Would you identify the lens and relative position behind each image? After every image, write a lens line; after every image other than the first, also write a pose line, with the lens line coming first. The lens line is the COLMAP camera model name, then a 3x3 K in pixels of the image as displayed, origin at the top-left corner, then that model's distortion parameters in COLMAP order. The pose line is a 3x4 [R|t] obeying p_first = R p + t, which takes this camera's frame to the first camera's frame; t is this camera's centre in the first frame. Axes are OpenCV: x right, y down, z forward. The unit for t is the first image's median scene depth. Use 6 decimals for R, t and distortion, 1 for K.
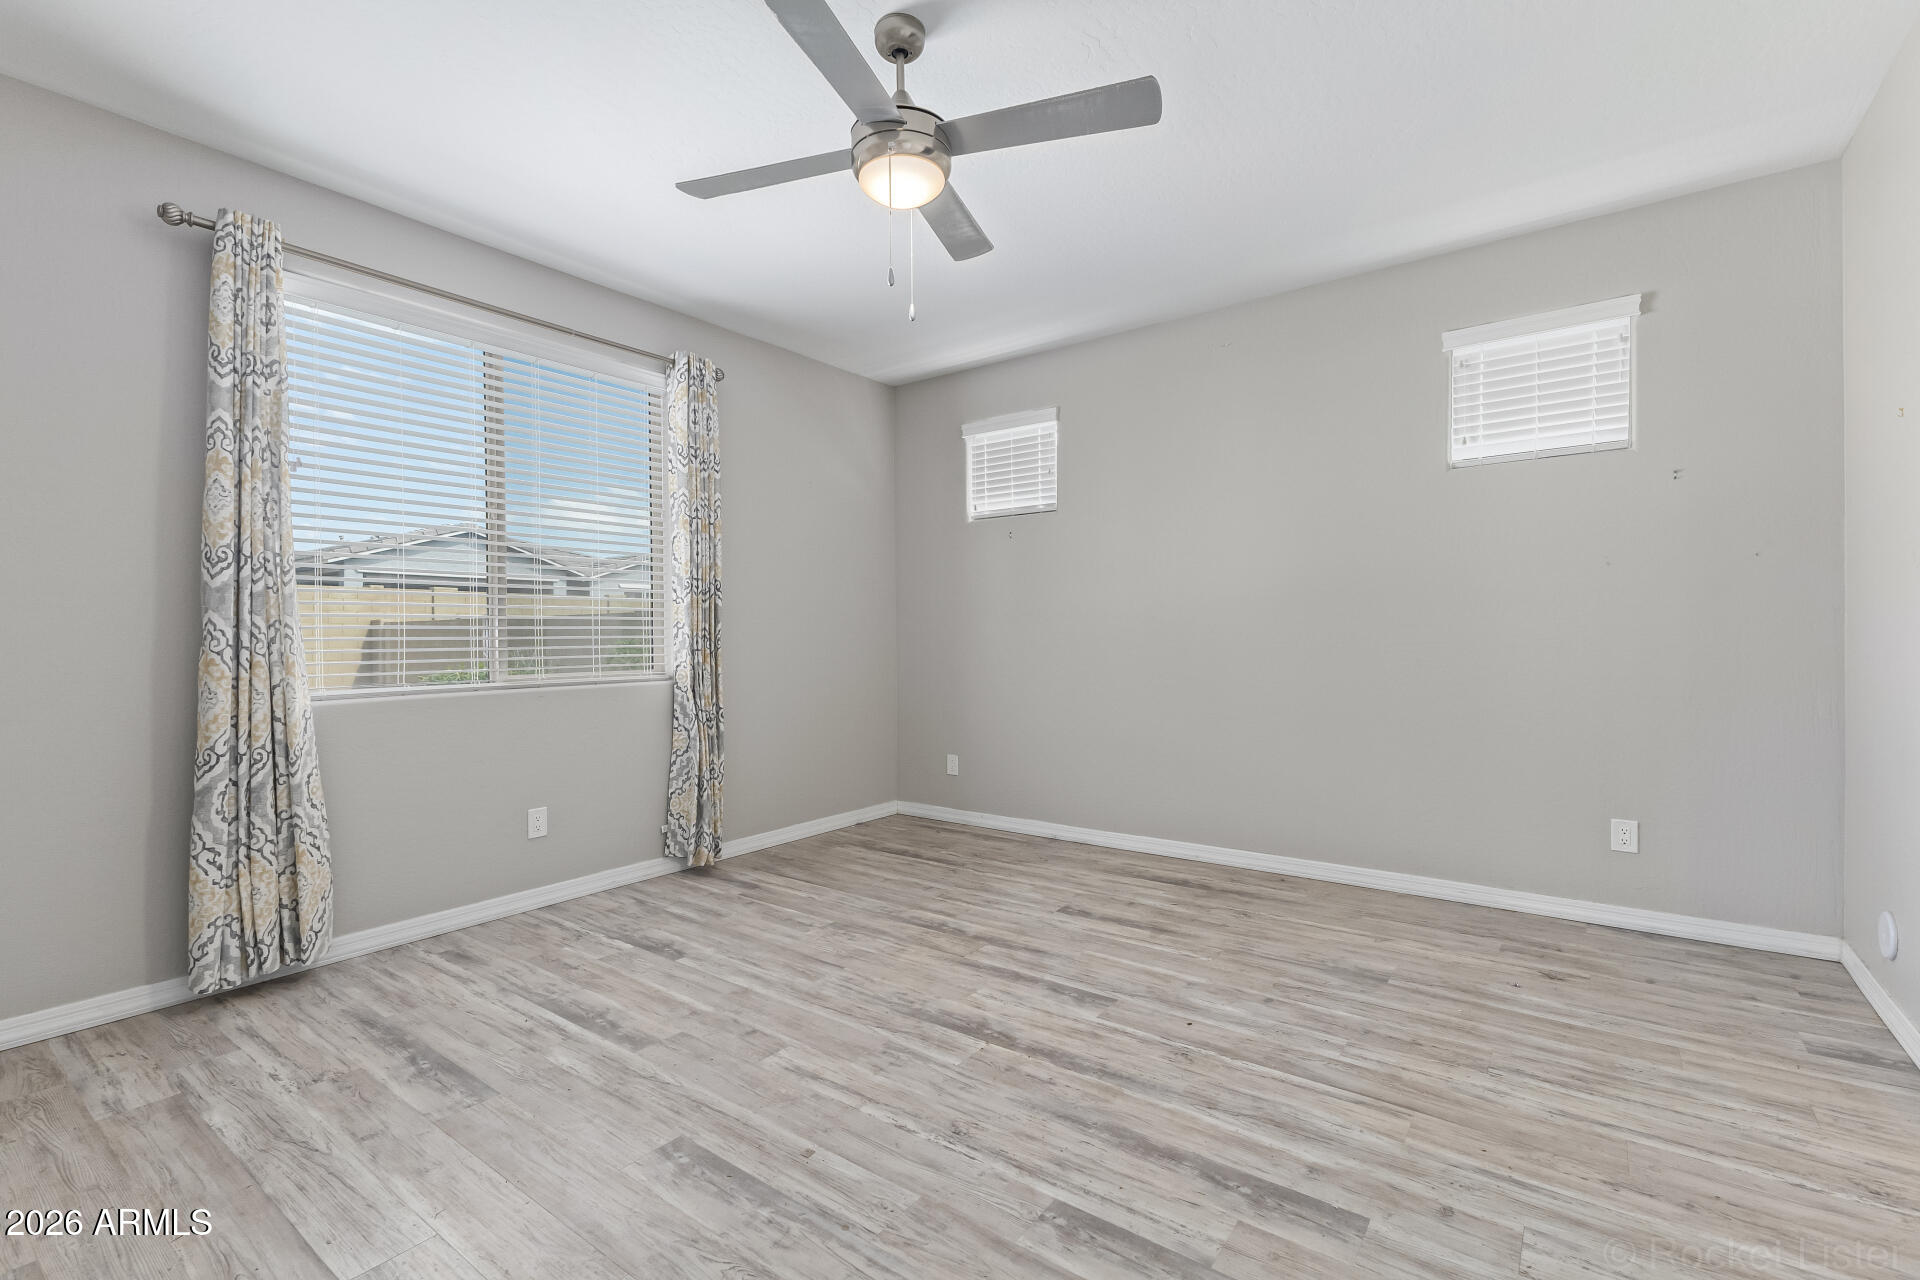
lens RADIAL K [[834.5, 0, 960.0], [0, 834.5, 640.0], [0, 0, 1]] dist [0.004513, 0.000318]
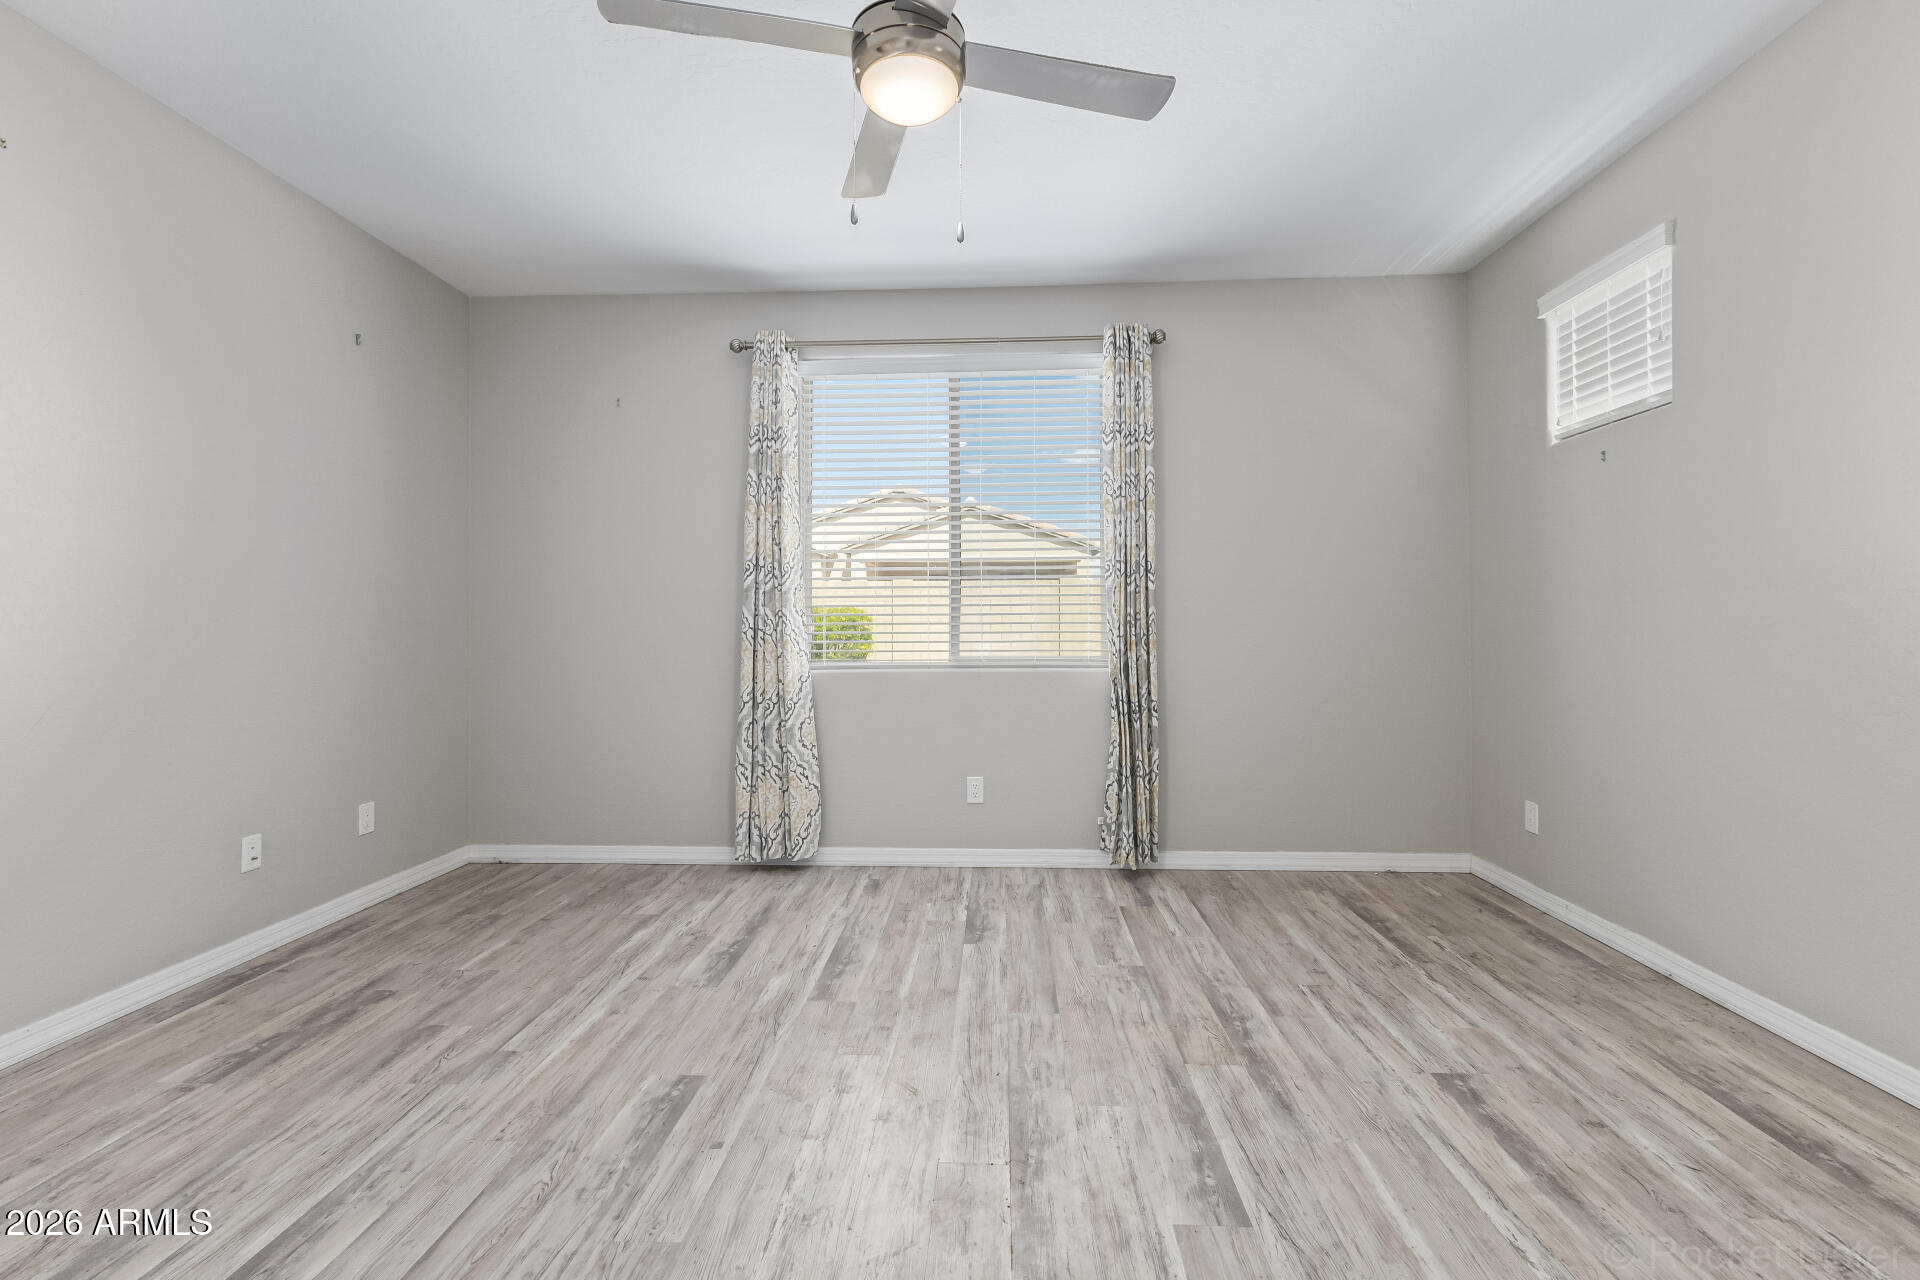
lens RADIAL K [[854.0, 0, 959.0], [0, 854.0, 616.8], [0, 0, 1]] dist [0.003583, 0.000372]
pose [[0.555375, -0.004628, -0.831587, 0.502818], [-0.003931, 0.999959, -0.008191, -0.002046], [0.831590, 0.007818, 0.555334, 0.411296]]
